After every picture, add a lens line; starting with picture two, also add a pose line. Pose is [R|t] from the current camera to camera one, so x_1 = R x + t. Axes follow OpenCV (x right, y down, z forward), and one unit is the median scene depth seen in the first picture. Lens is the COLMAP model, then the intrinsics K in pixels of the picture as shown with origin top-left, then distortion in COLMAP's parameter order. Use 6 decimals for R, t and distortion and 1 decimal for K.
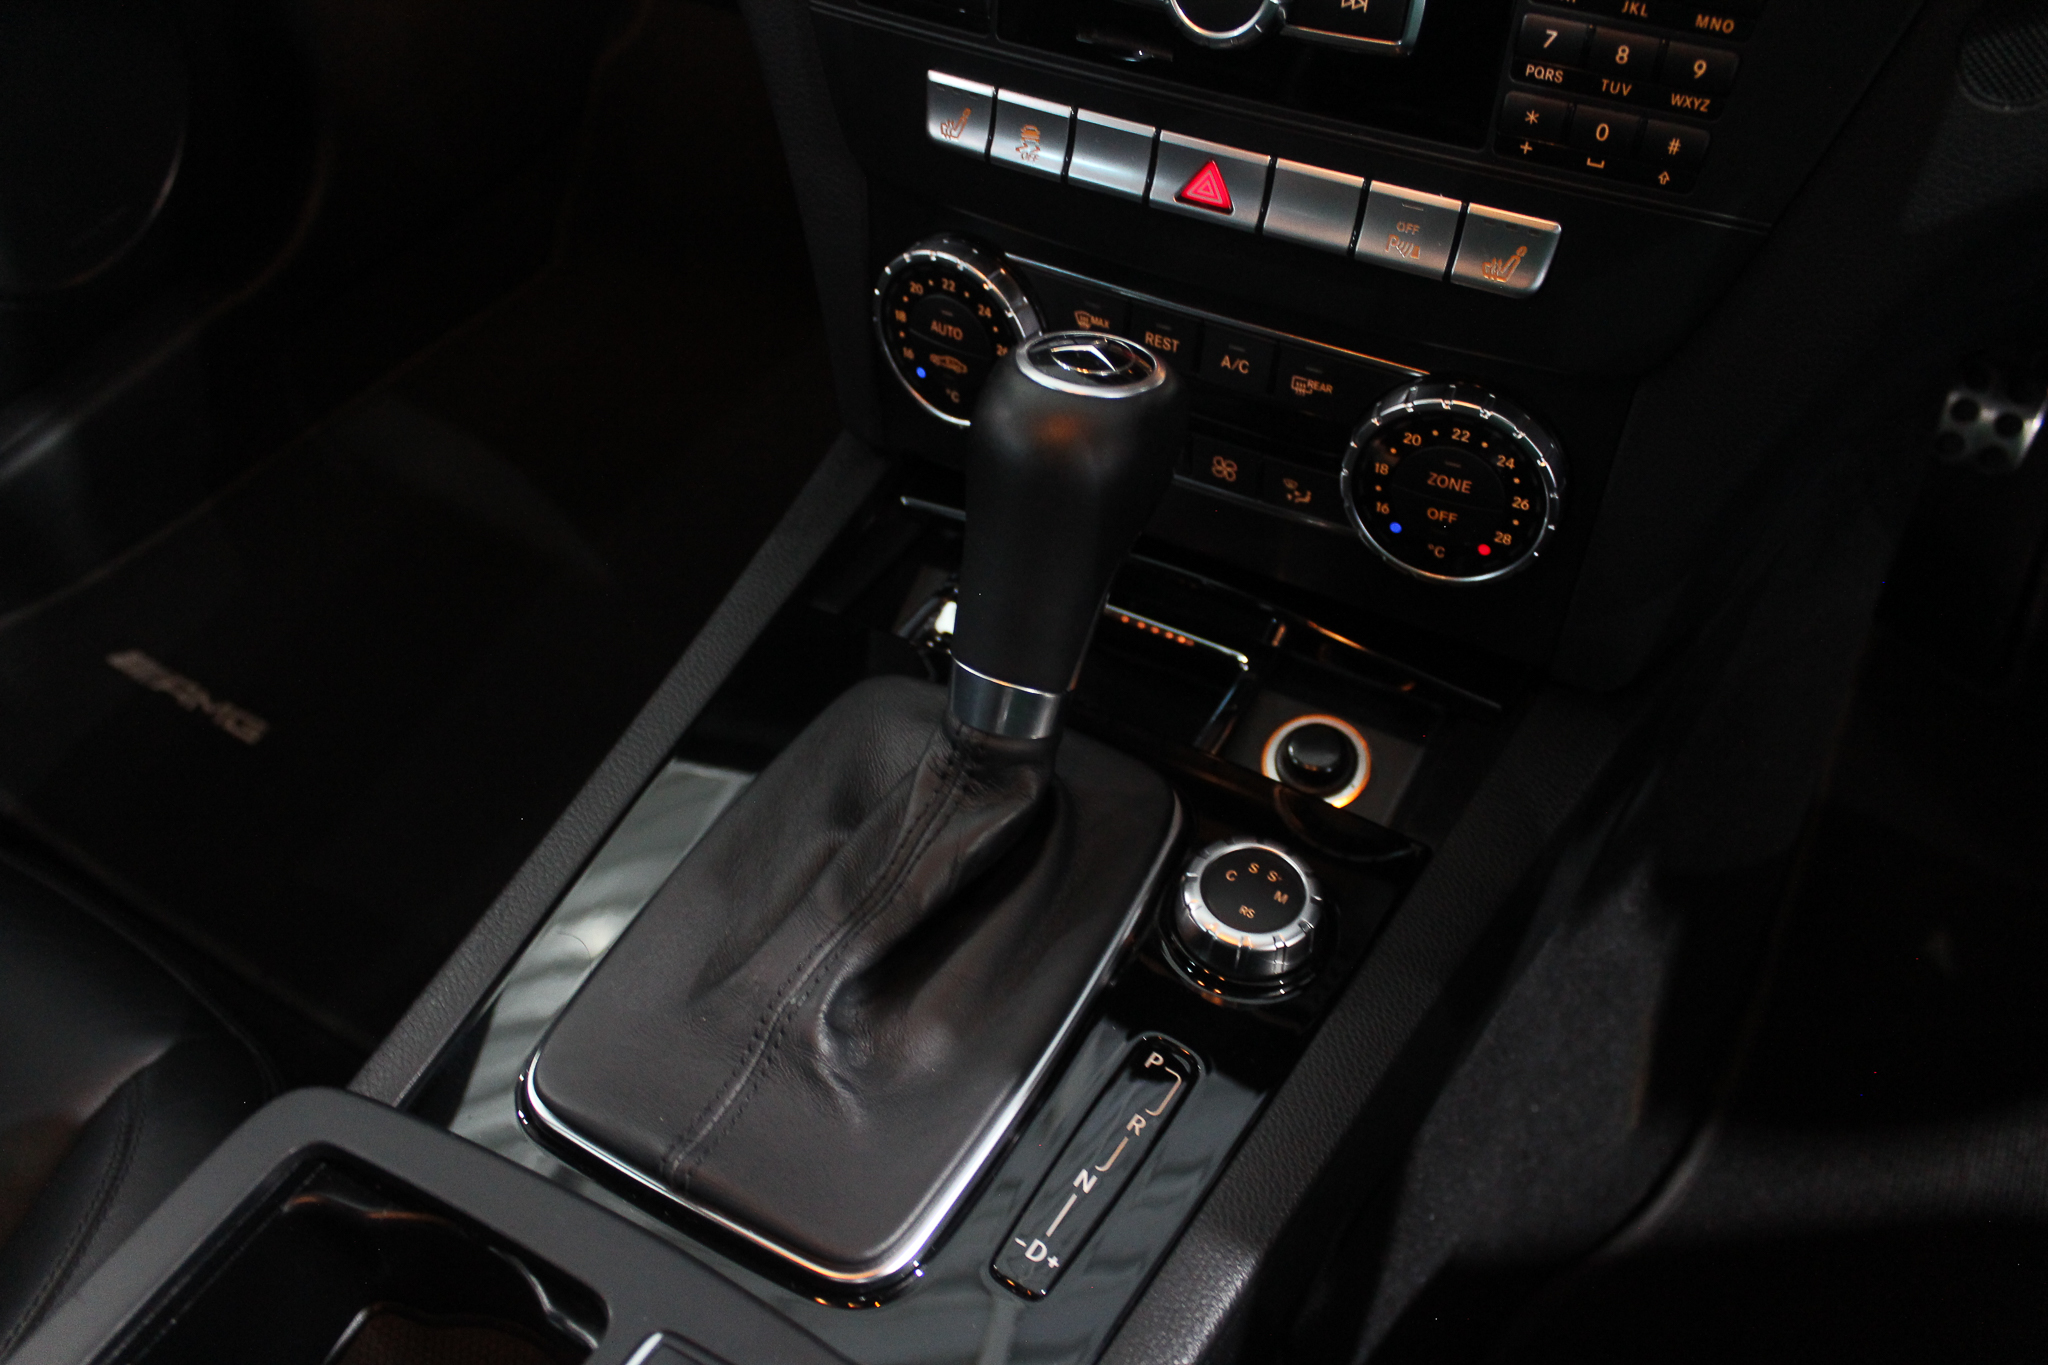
lens RADIAL K [[1669.6, 0, 1024.0], [0, 1669.6, 682.5], [0, 0, 1]] dist [-0.168280, 0.130537]
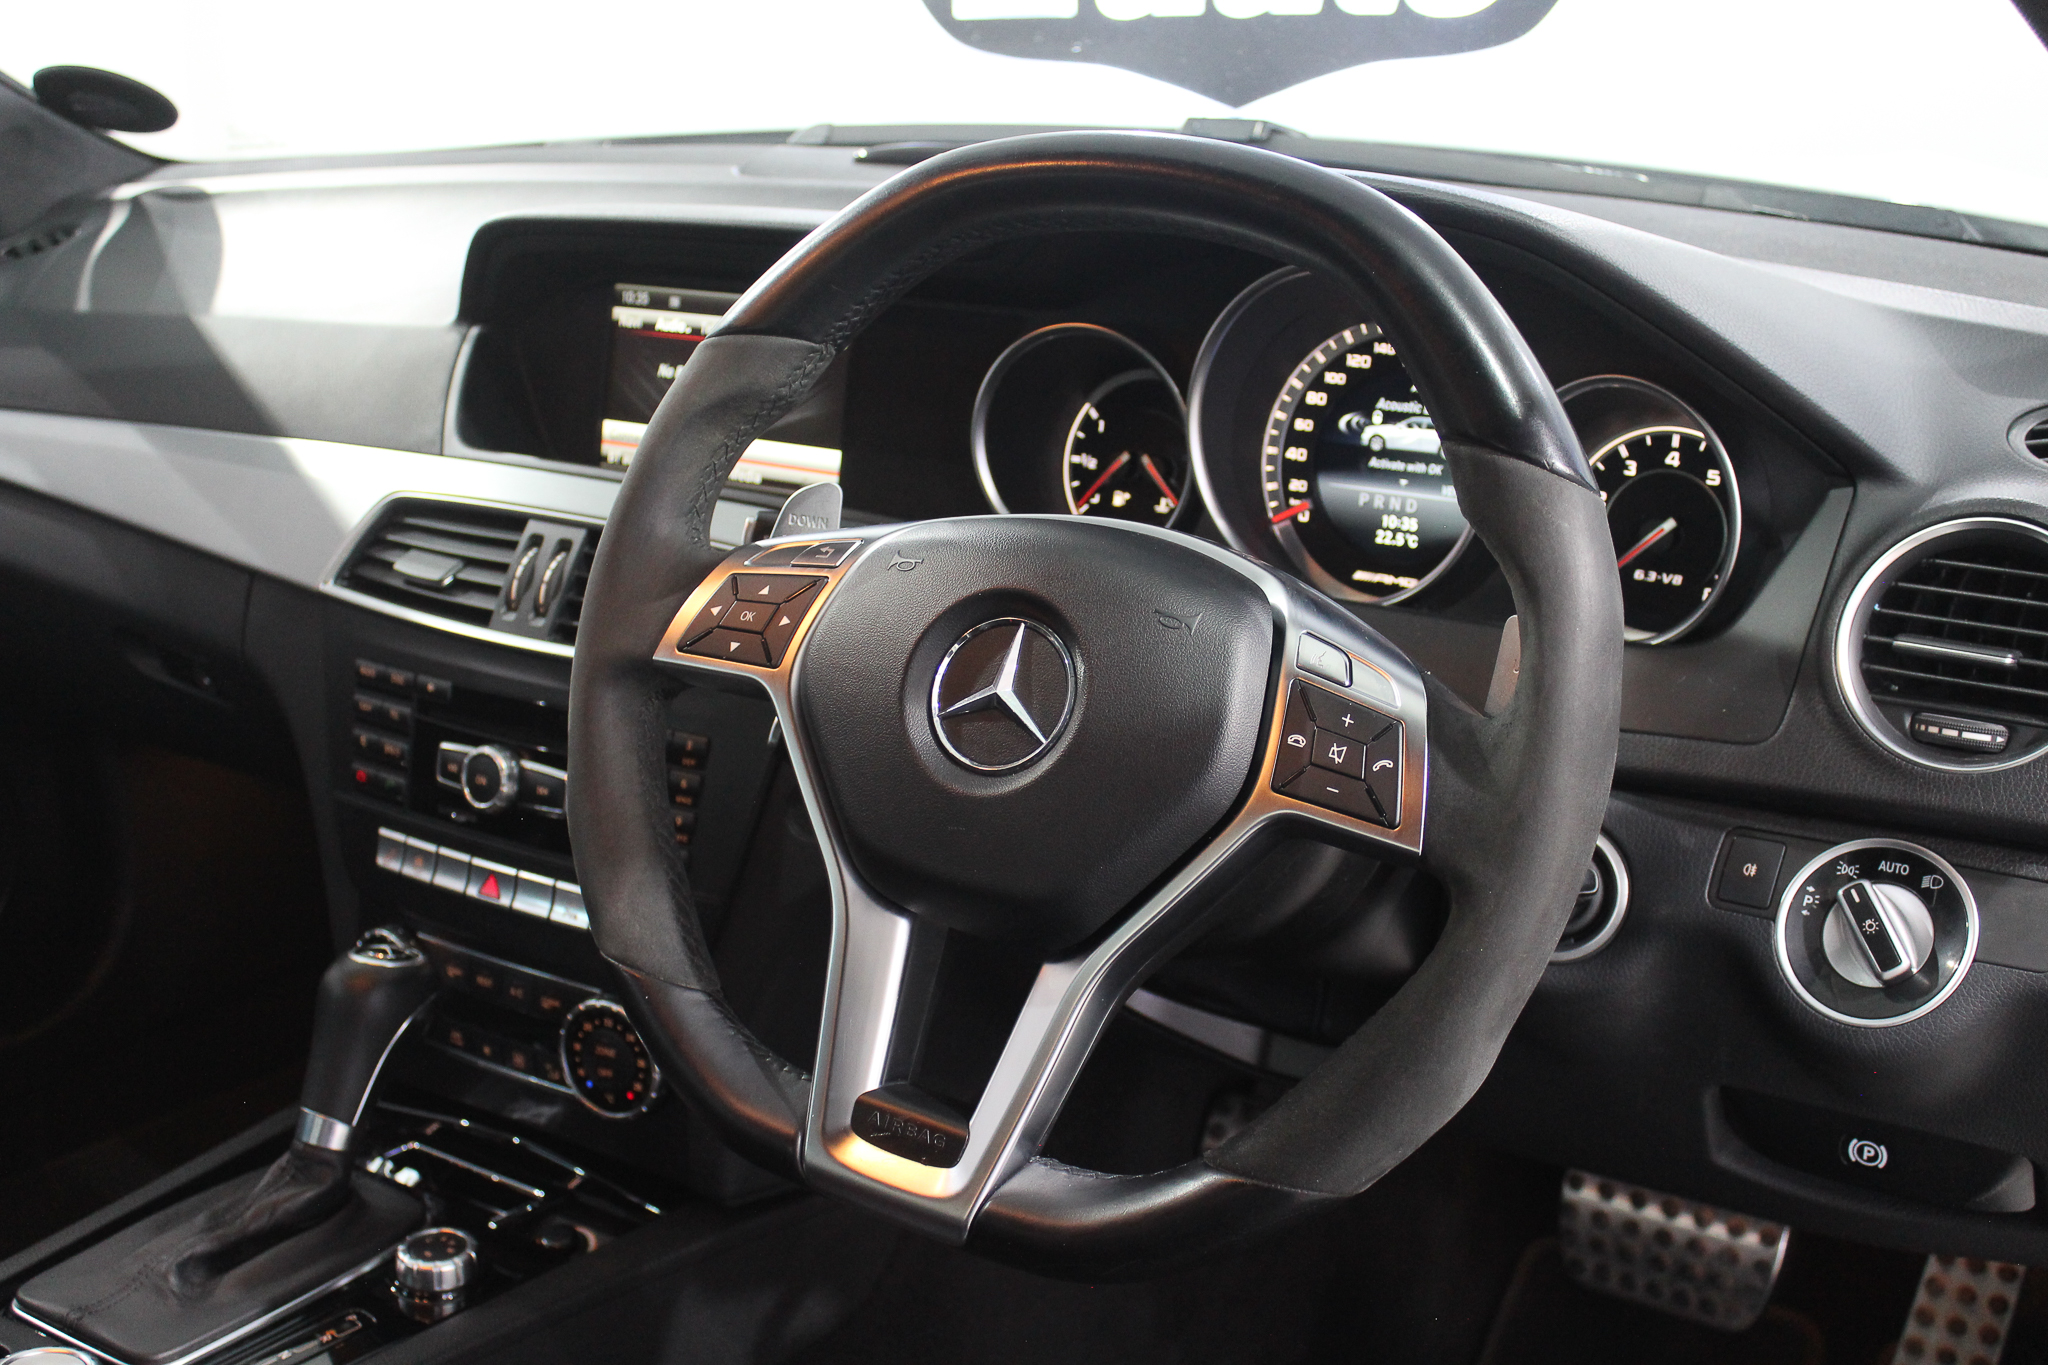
lens RADIAL K [[2360.0, 0, 1024.0], [0, 2360.0, 682.5], [0, 0, 1]] dist [-0.096850, 0.032348]
pose [[0.995543, 0.043074, -0.083893, 0.907563], [-0.078941, 0.867315, -0.491460, 0.746200], [0.051593, 0.495892, 0.866850, -1.375362]]
